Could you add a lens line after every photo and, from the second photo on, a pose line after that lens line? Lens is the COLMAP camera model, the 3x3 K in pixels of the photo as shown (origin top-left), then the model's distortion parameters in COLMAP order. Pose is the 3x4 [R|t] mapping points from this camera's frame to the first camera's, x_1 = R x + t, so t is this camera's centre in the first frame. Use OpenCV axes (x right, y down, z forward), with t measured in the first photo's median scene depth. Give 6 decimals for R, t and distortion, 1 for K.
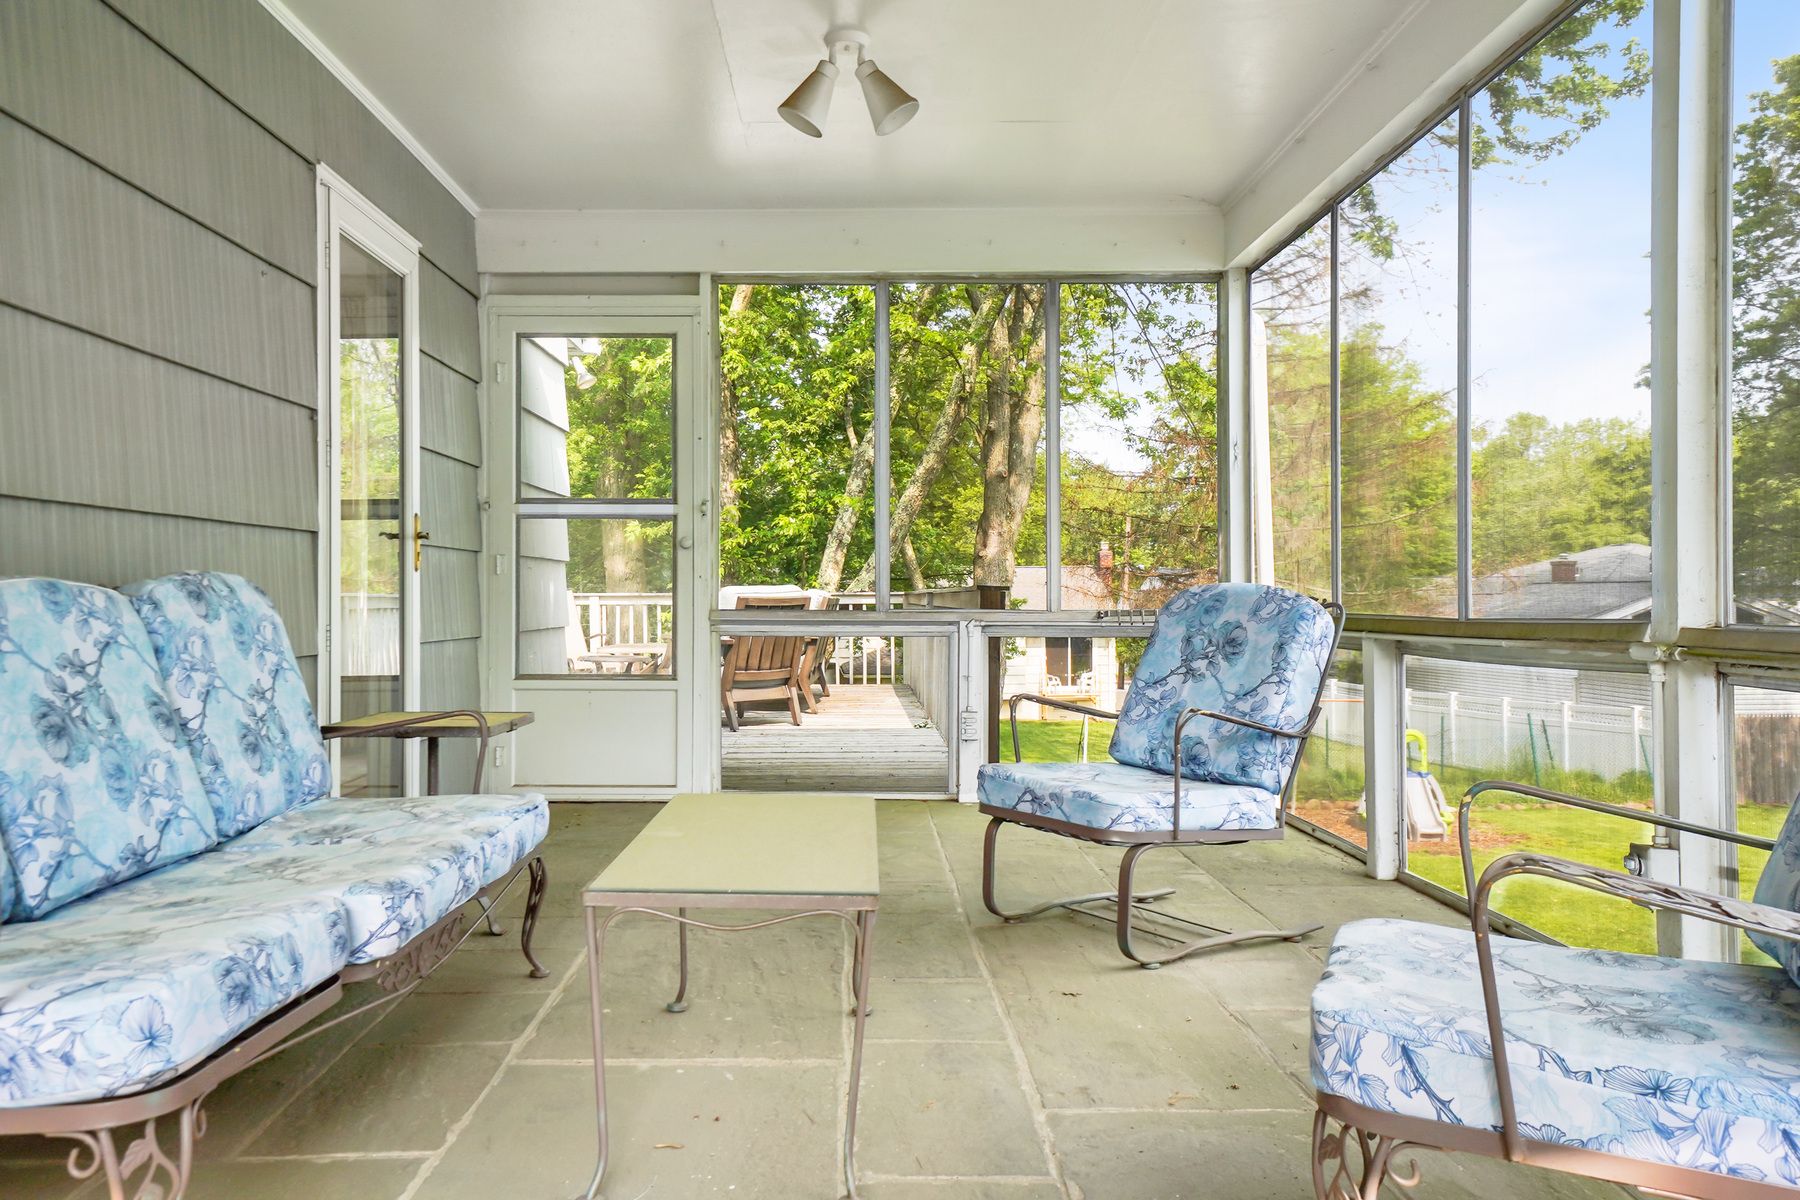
lens RADIAL K [[1371.0, 0, 898.4], [0, 1371.0, 565.3], [0, 0, 1]] dist [0.044379, 0.001264]
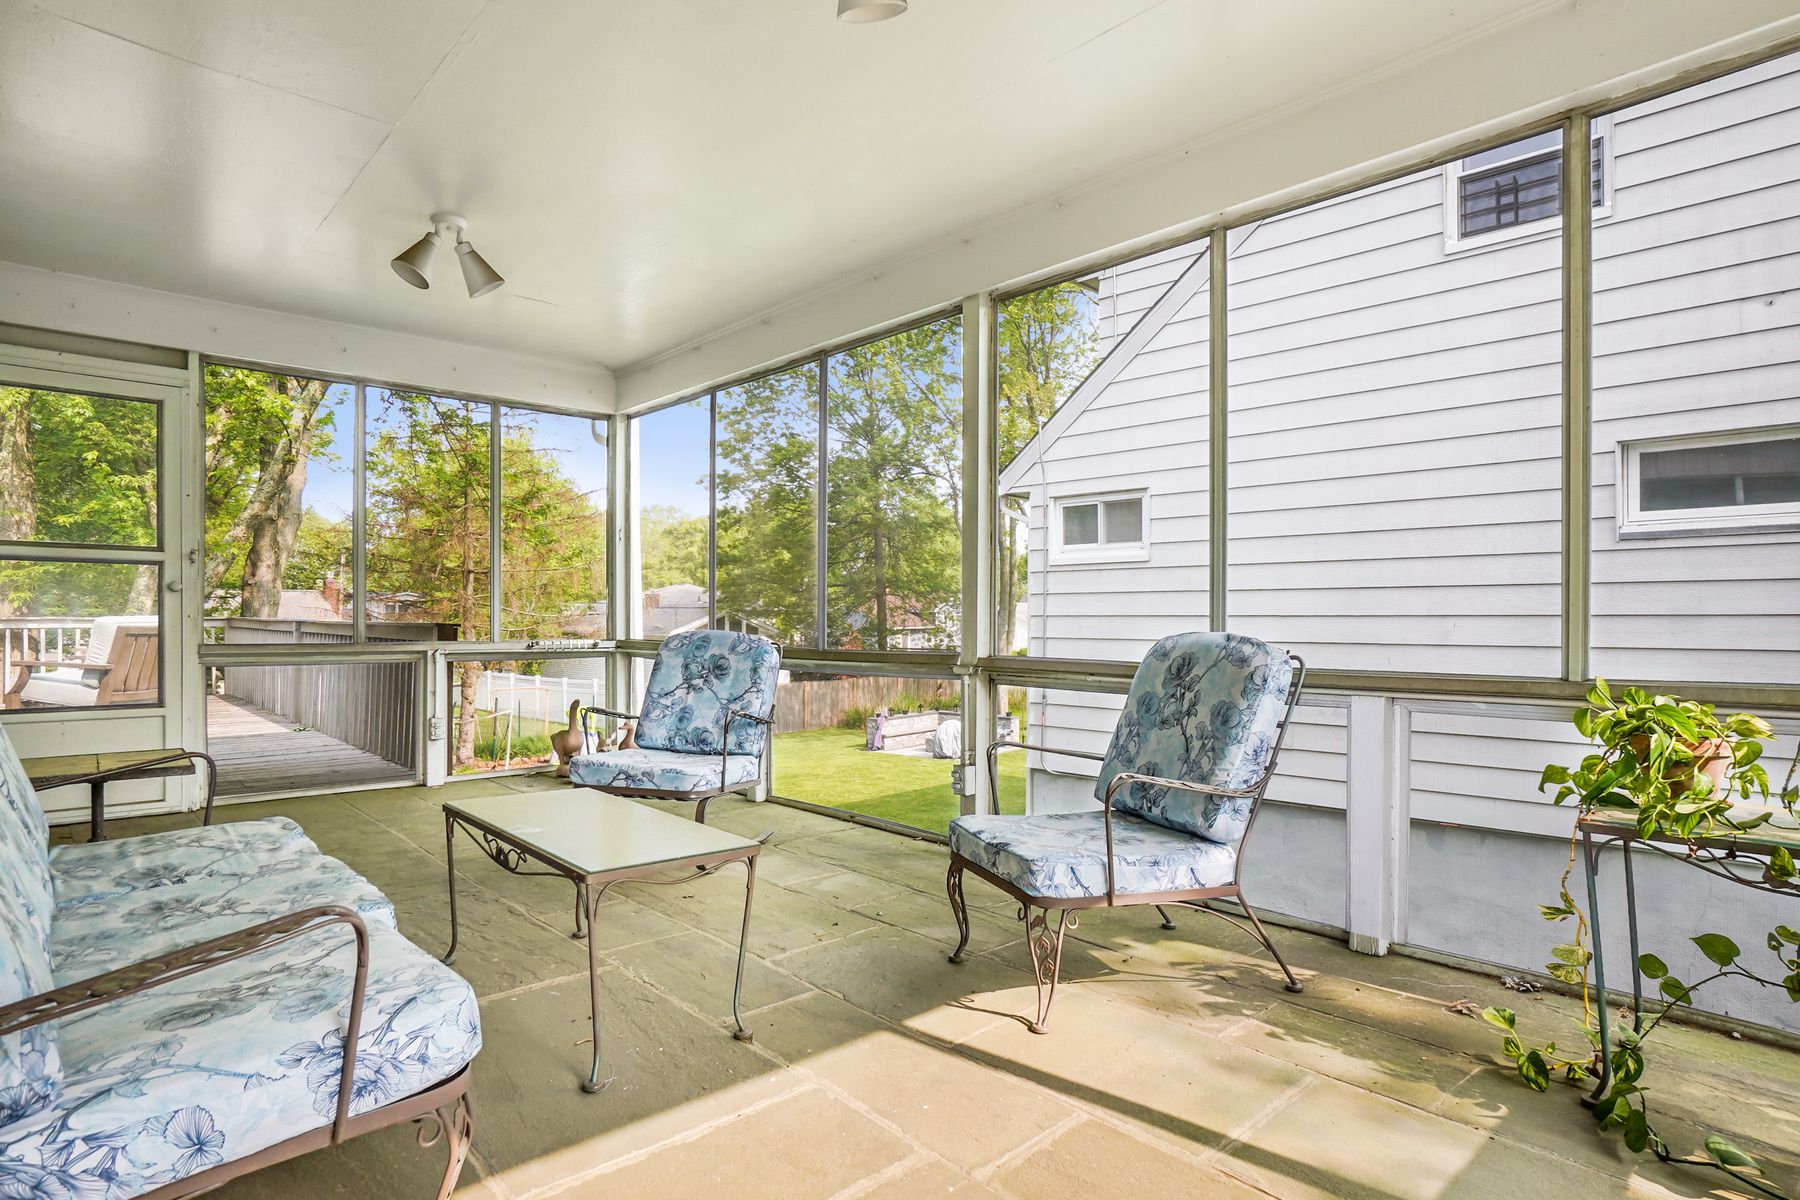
lens RADIAL K [[946.0, 0, 890.6], [0, 946.0, 605.0], [0, 0, 1]] dist [-0.042501, 0.026929]
pose [[0.737528, 0.011088, 0.675226, -0.357855], [-0.022057, 0.999727, 0.007675, -0.030308], [-0.674956, -0.020554, 0.737571, 0.043495]]
